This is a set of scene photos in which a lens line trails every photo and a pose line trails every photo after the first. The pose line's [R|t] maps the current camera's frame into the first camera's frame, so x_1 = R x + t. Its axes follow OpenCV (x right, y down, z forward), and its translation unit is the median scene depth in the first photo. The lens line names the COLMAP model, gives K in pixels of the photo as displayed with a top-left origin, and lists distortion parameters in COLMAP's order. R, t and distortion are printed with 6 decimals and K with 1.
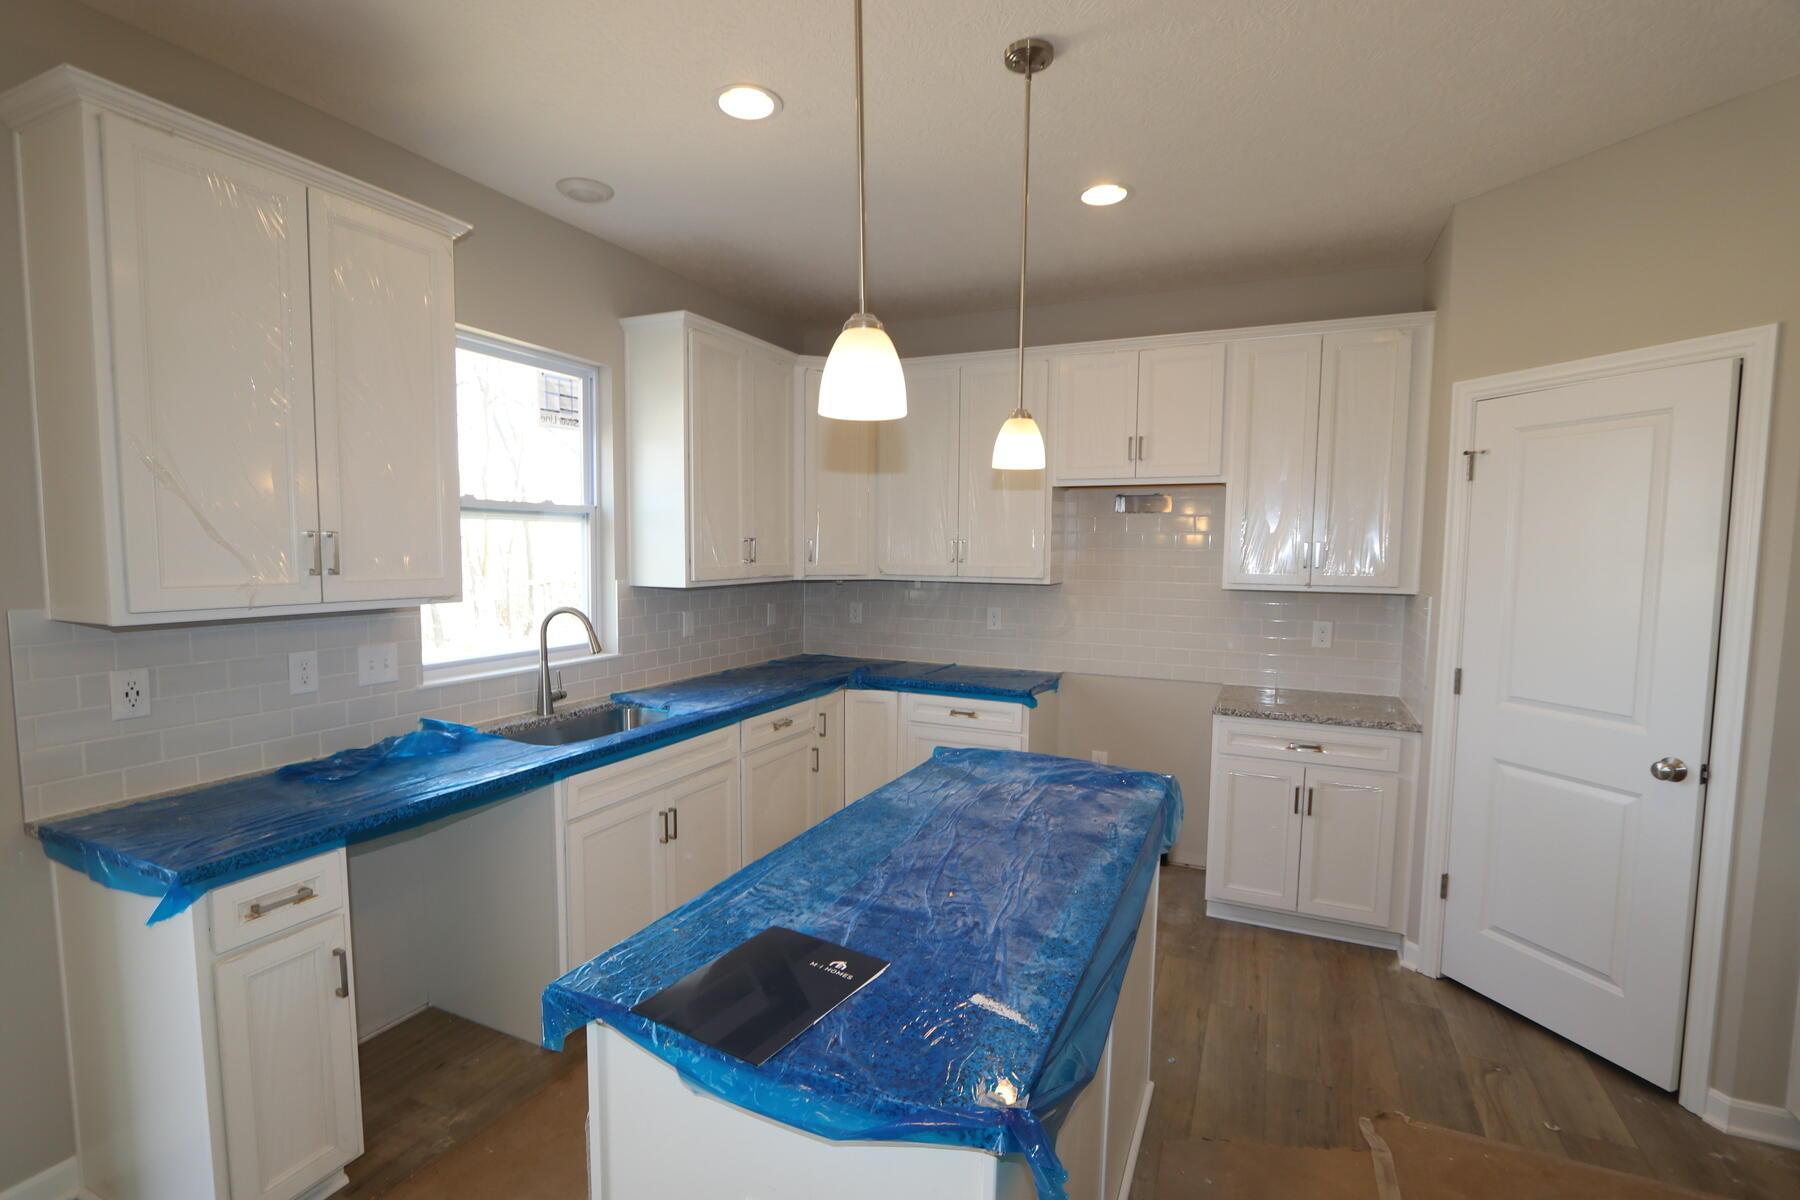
lens RADIAL K [[826.7, 0, 896.7], [0, 826.7, 605.3], [0, 0, 1]] dist [-0.014073, 0.001542]
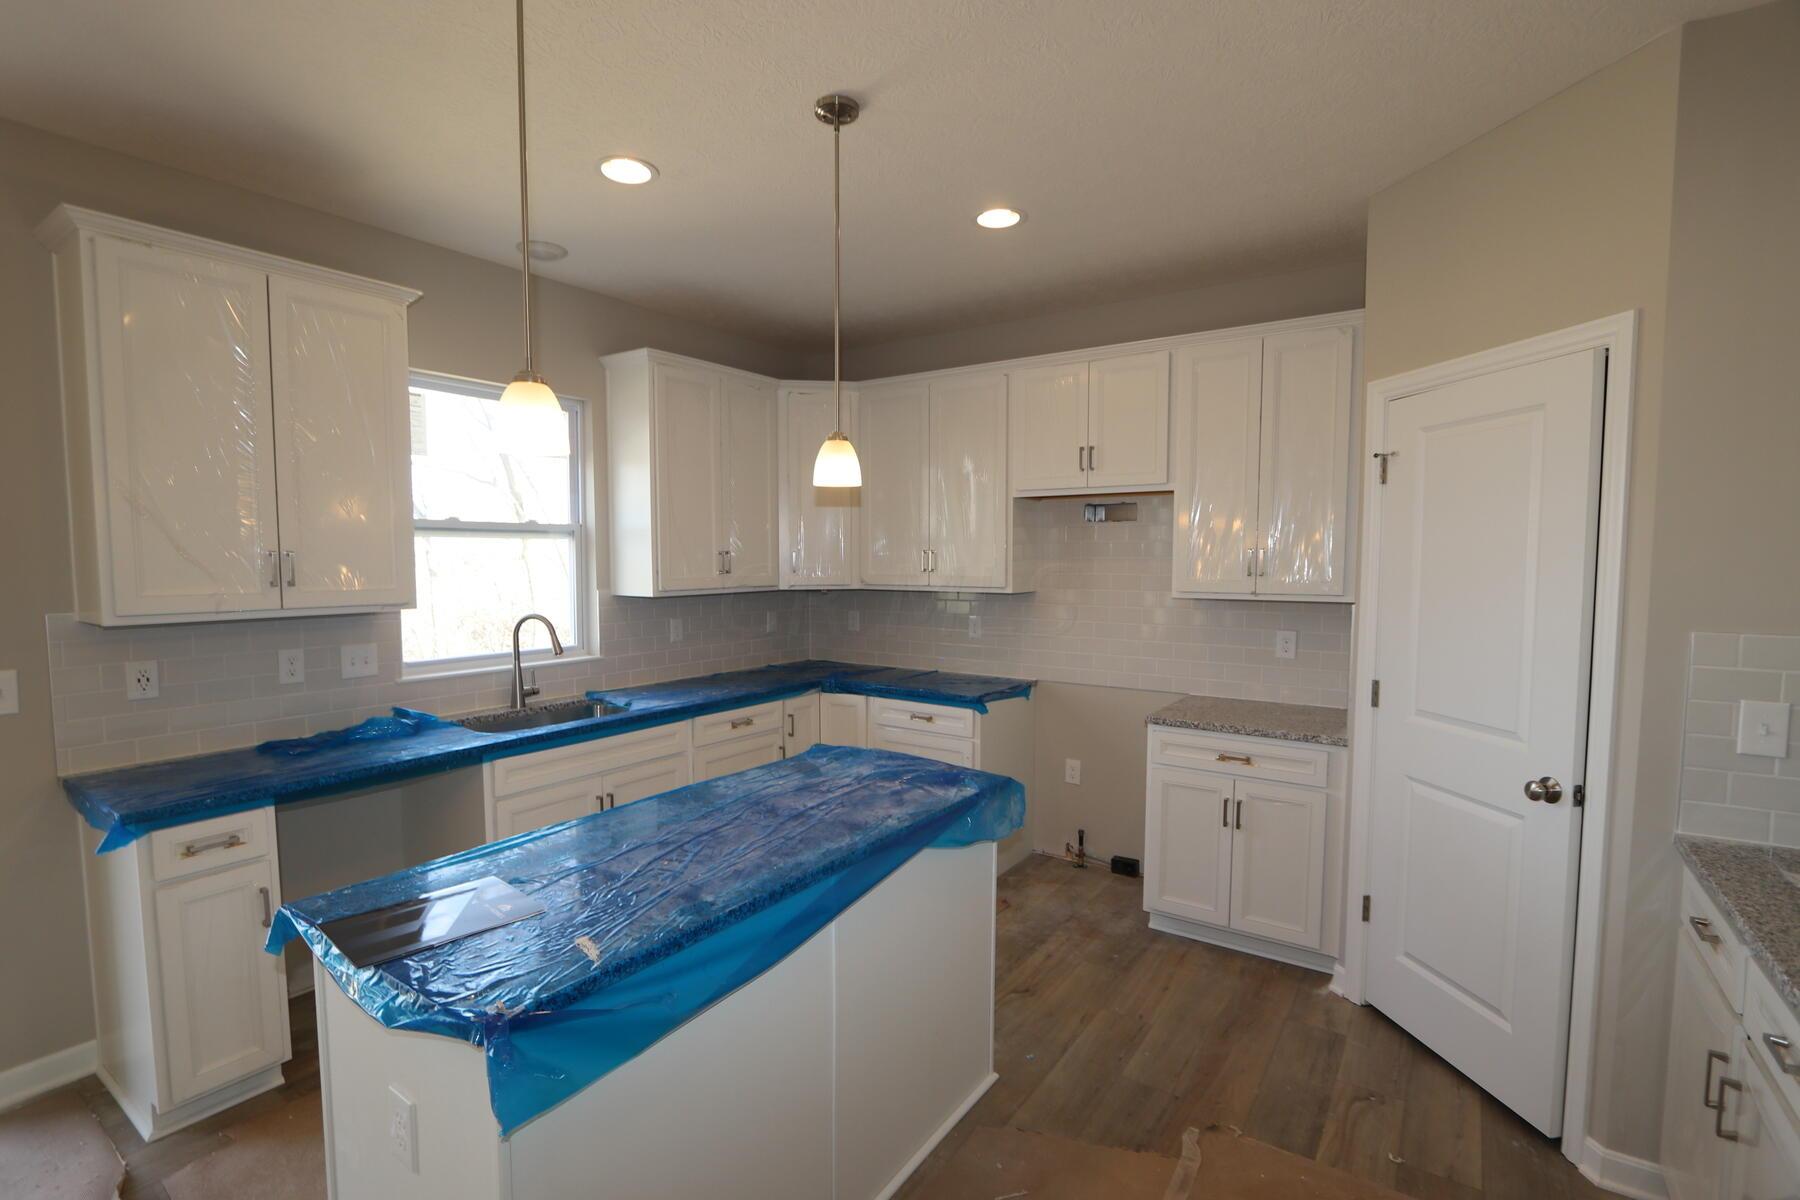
lens RADIAL K [[826.7, 0, 897.6], [0, 826.7, 604.0], [0, 0, 1]] dist [-0.014073, 0.001542]
pose [[0.985604, 0.000385, -0.169071, 0.353184], [-0.002721, 0.999904, -0.013584, 0.003362], [0.169049, 0.013849, 0.985510, -0.047925]]
